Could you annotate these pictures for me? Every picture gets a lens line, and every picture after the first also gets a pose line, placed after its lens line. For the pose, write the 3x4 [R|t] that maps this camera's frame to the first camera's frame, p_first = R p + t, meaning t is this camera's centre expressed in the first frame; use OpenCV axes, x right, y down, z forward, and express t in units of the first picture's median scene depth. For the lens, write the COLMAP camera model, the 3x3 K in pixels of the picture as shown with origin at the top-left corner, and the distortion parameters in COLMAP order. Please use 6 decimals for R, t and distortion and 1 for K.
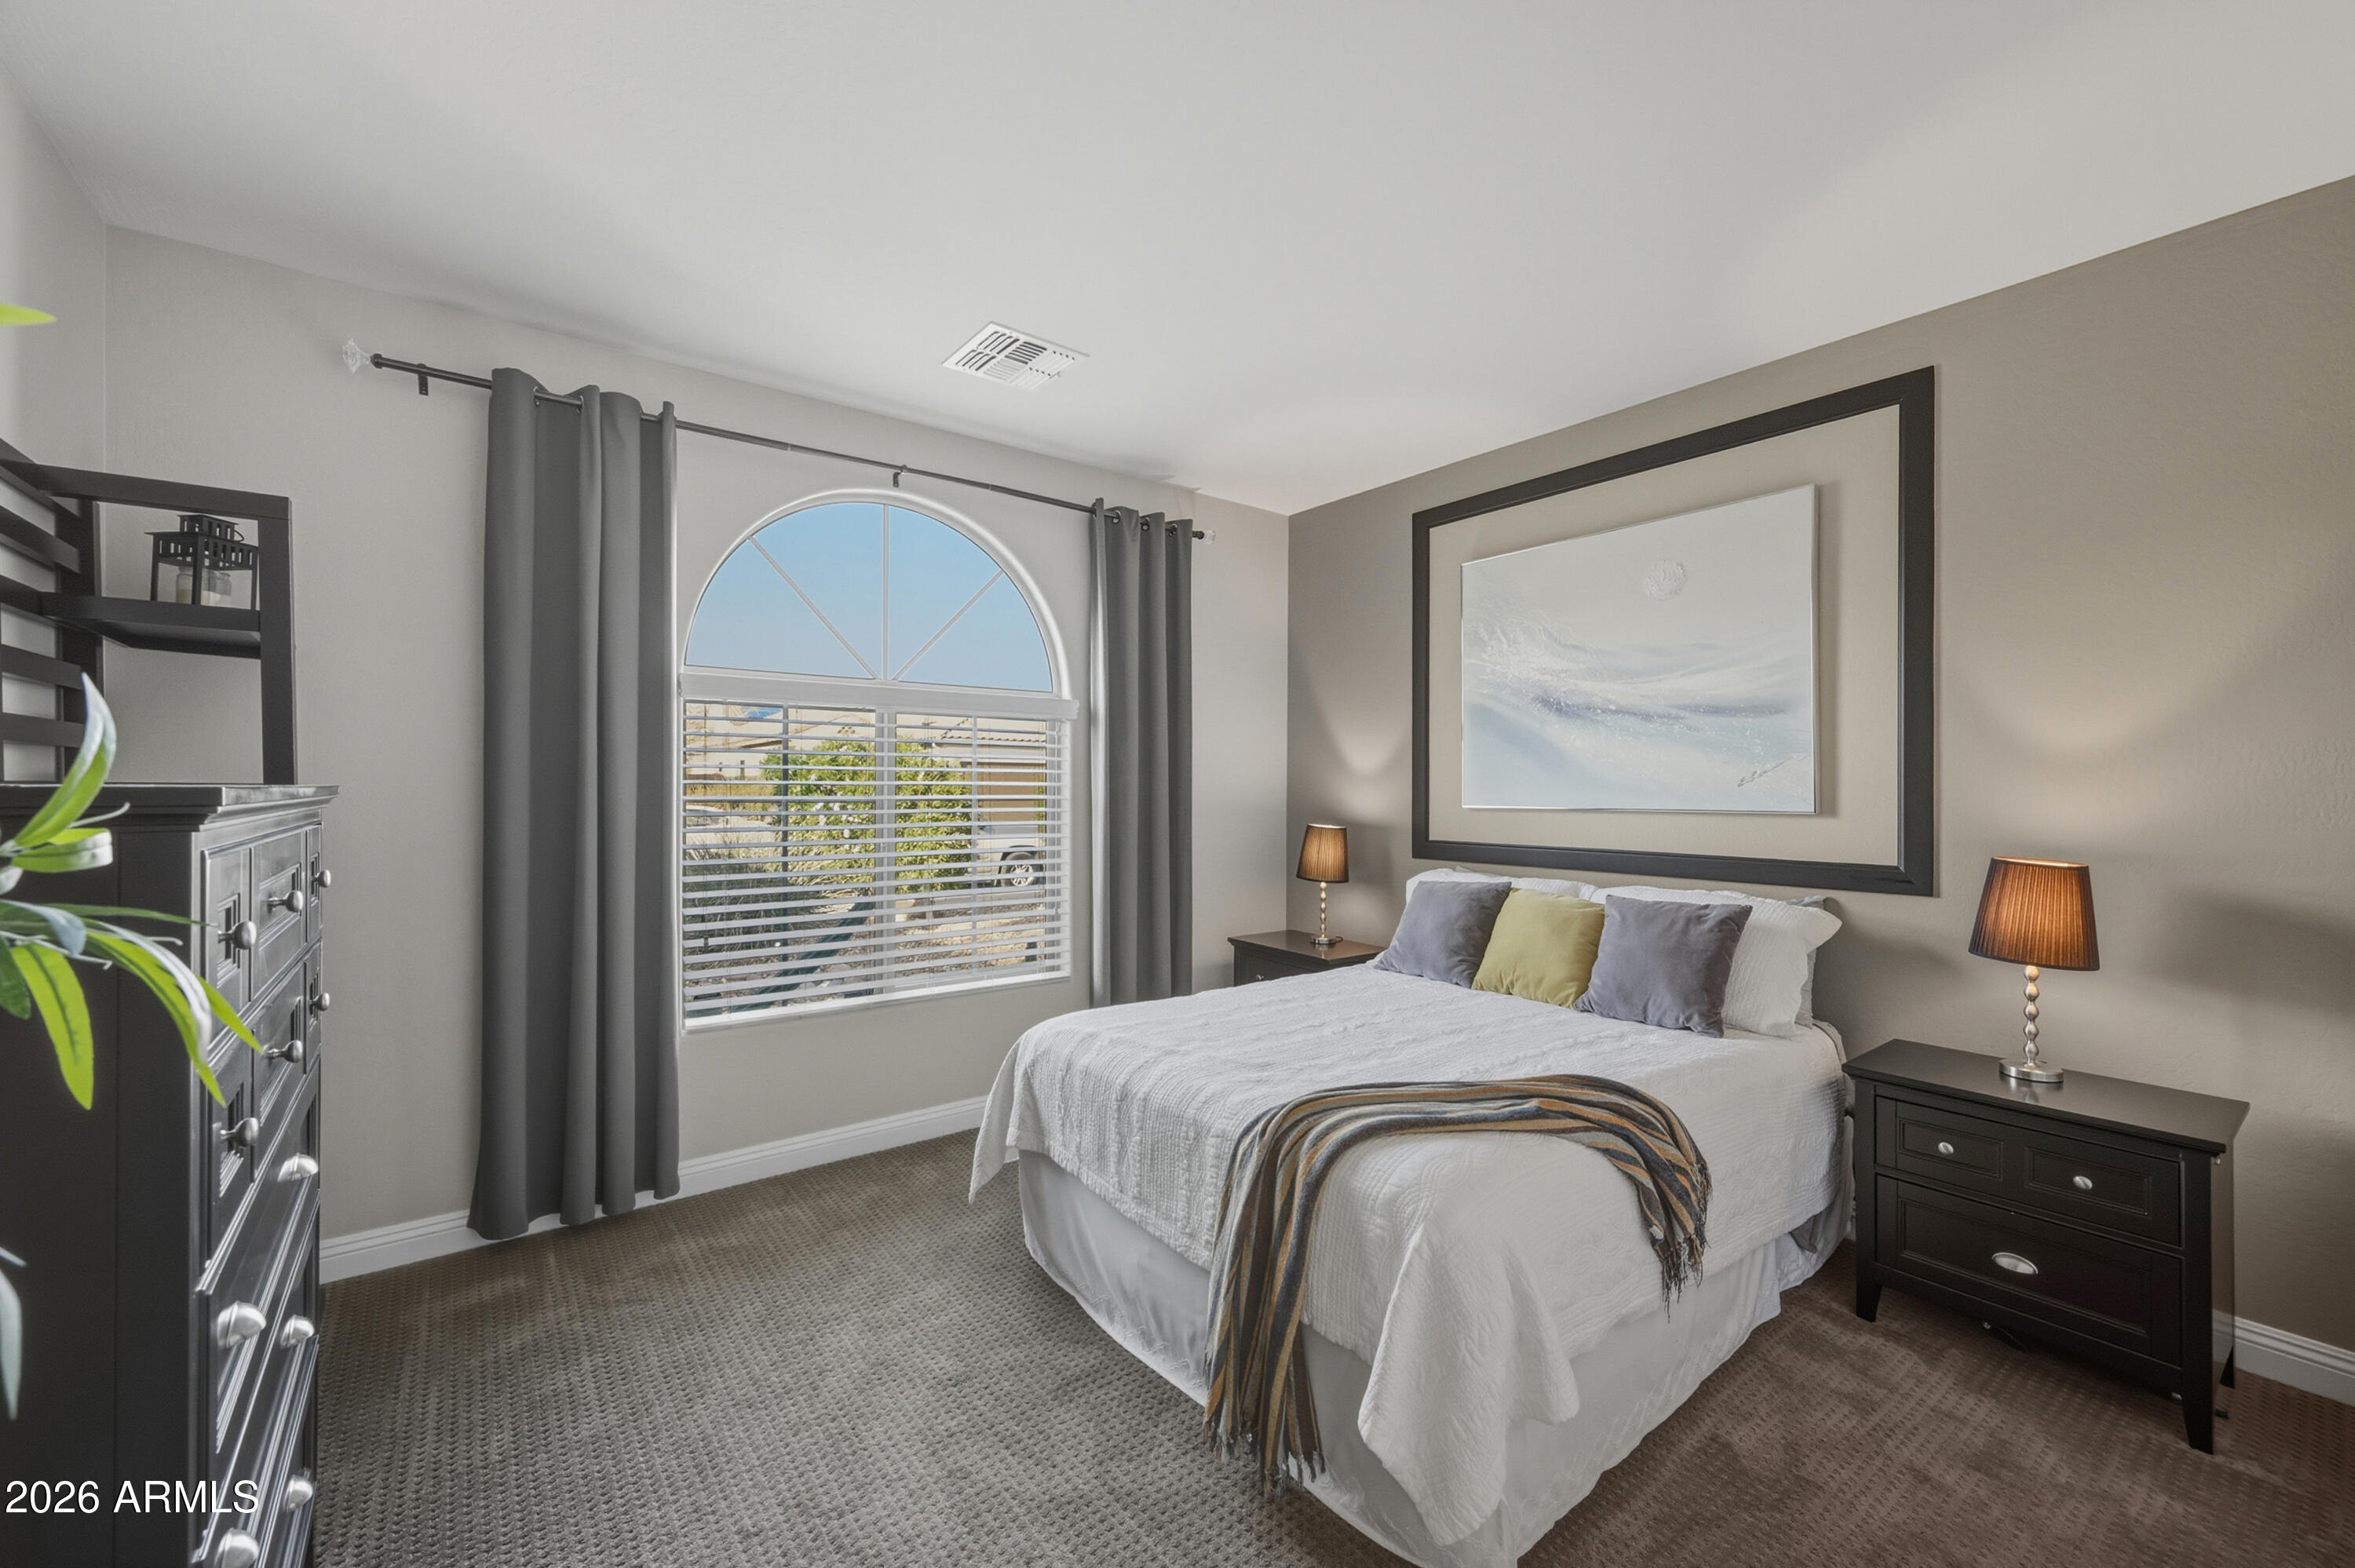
lens RADIAL K [[928.5, 0, 1184.3], [0, 928.5, 799.7], [0, 0, 1]] dist [-0.005594, 0.000756]
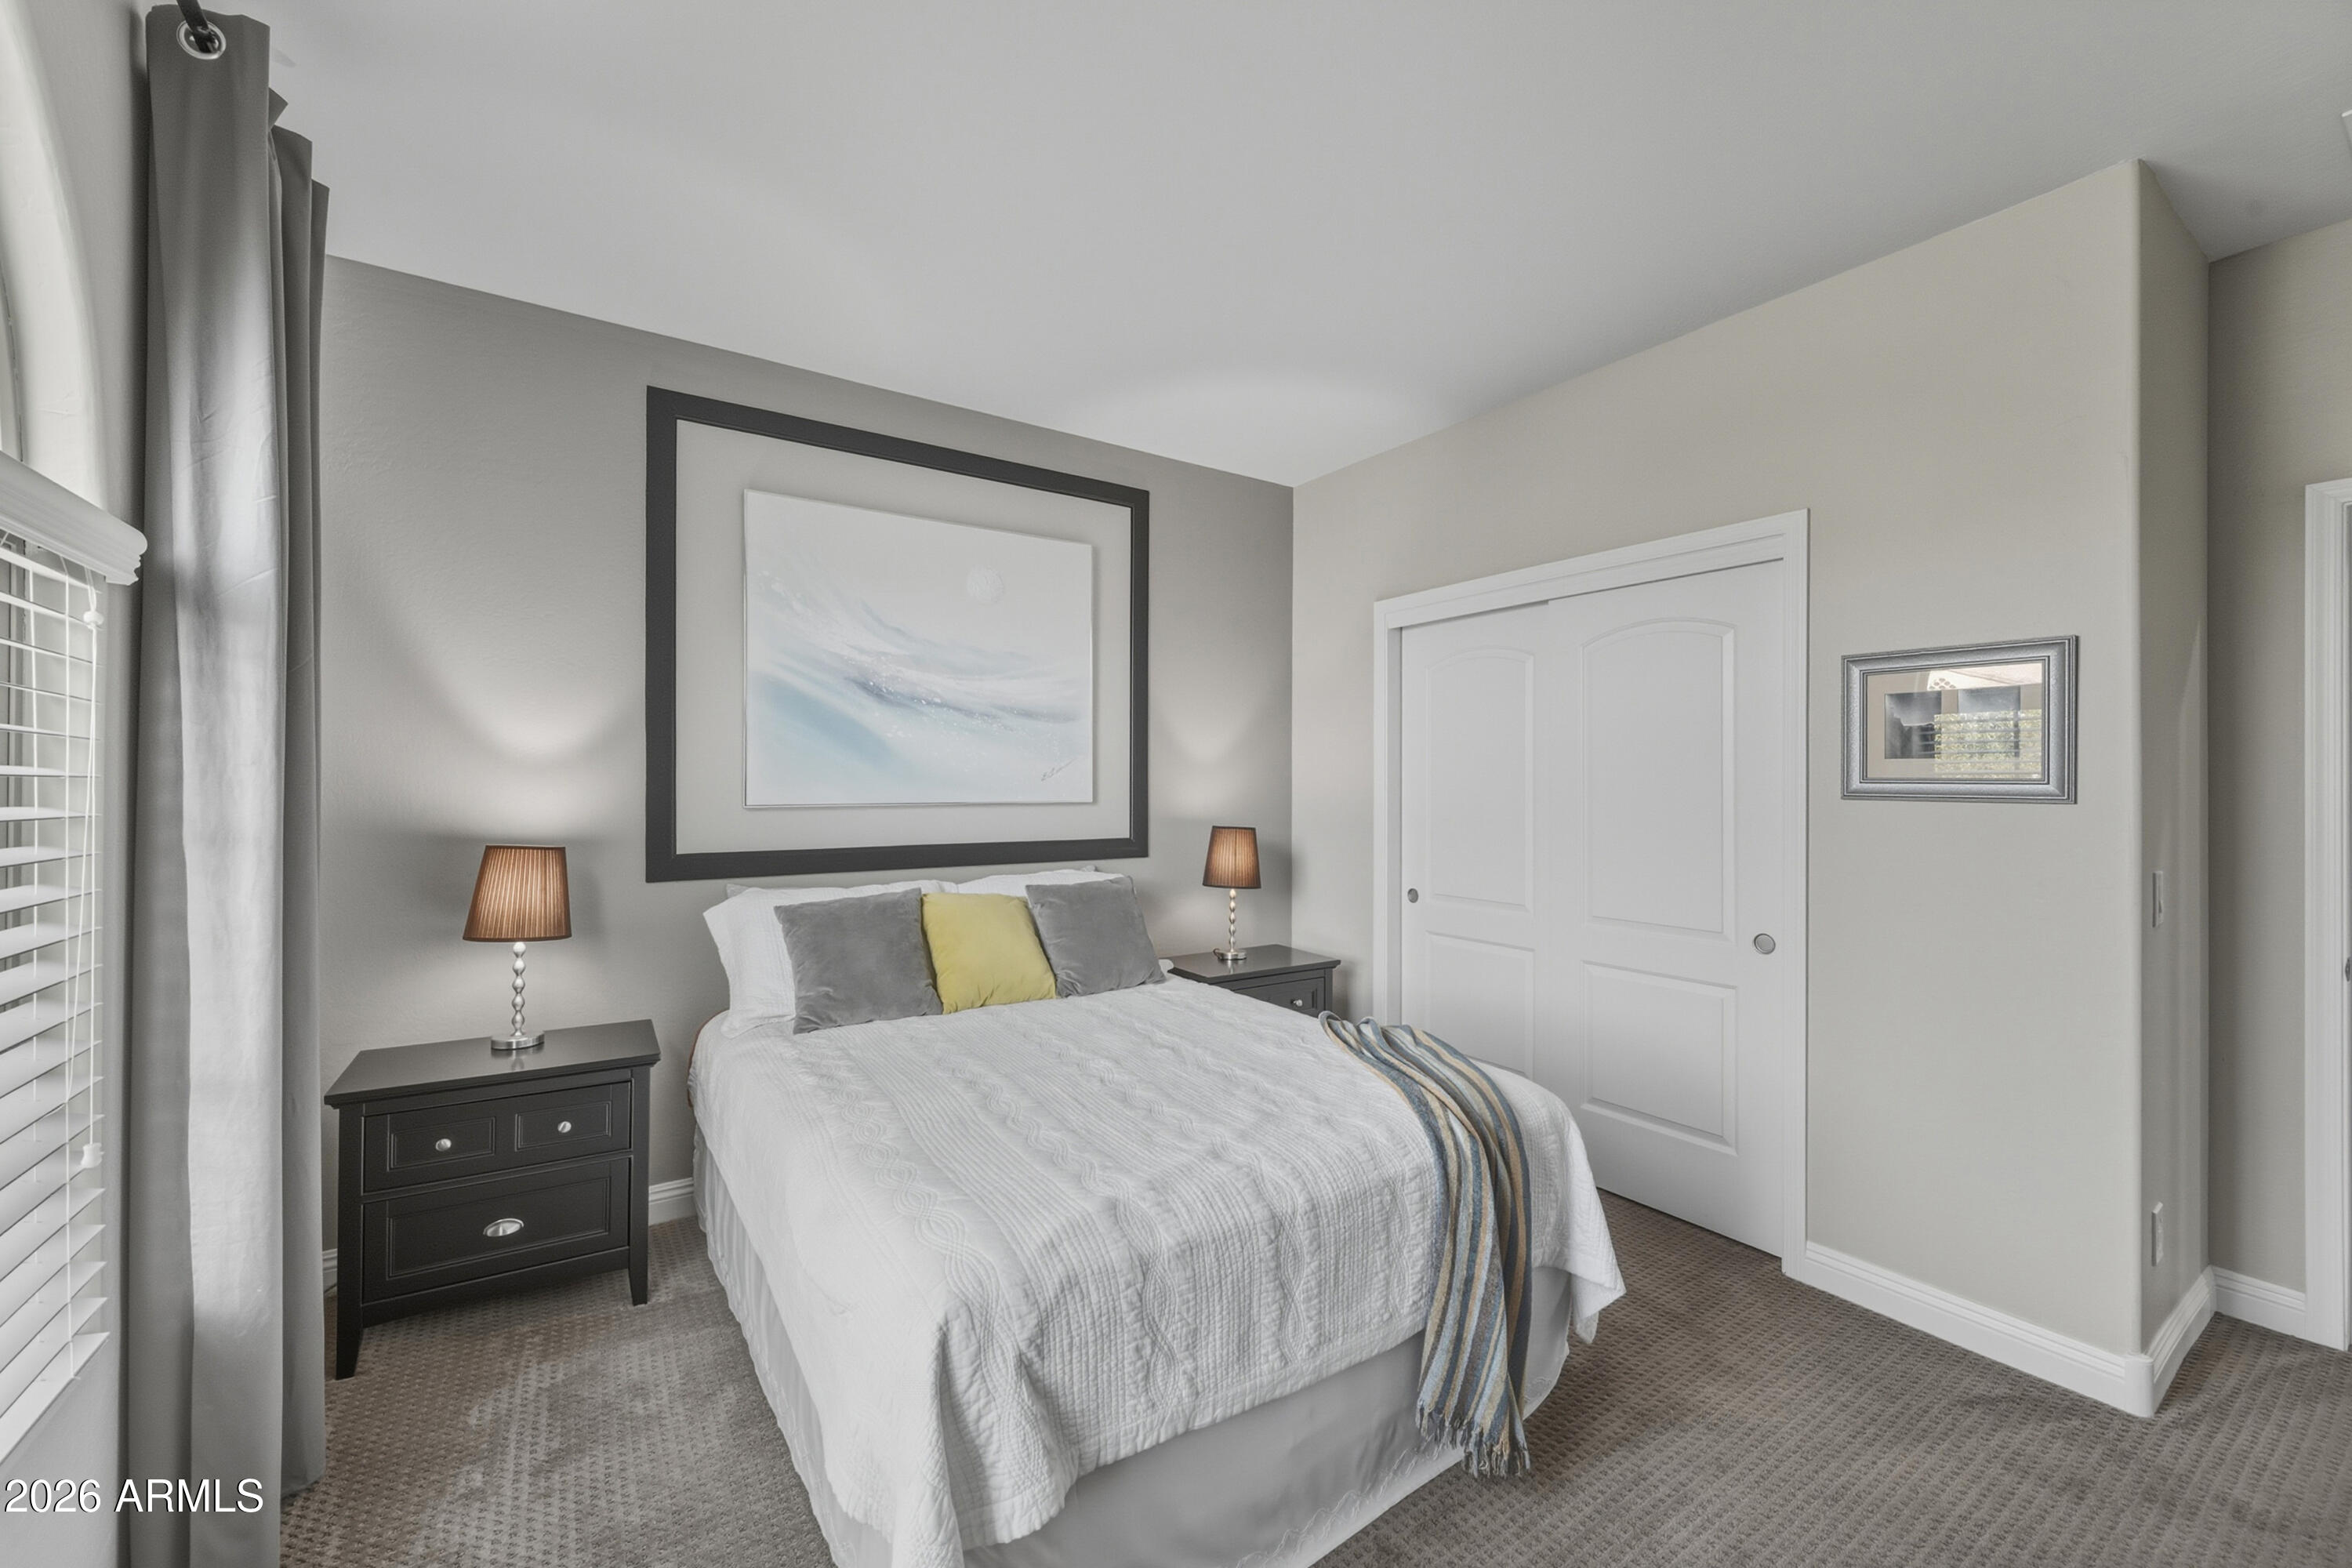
lens RADIAL K [[927.4, 0, 1186.4], [0, 927.4, 773.3], [0, 0, 1]] dist [-0.005594, 0.000756]
pose [[0.066424, 0.007097, 0.997766, -0.604766], [0.009438, 0.999926, -0.007740, -0.013824], [-0.997747, 0.009931, 0.066352, 0.804633]]
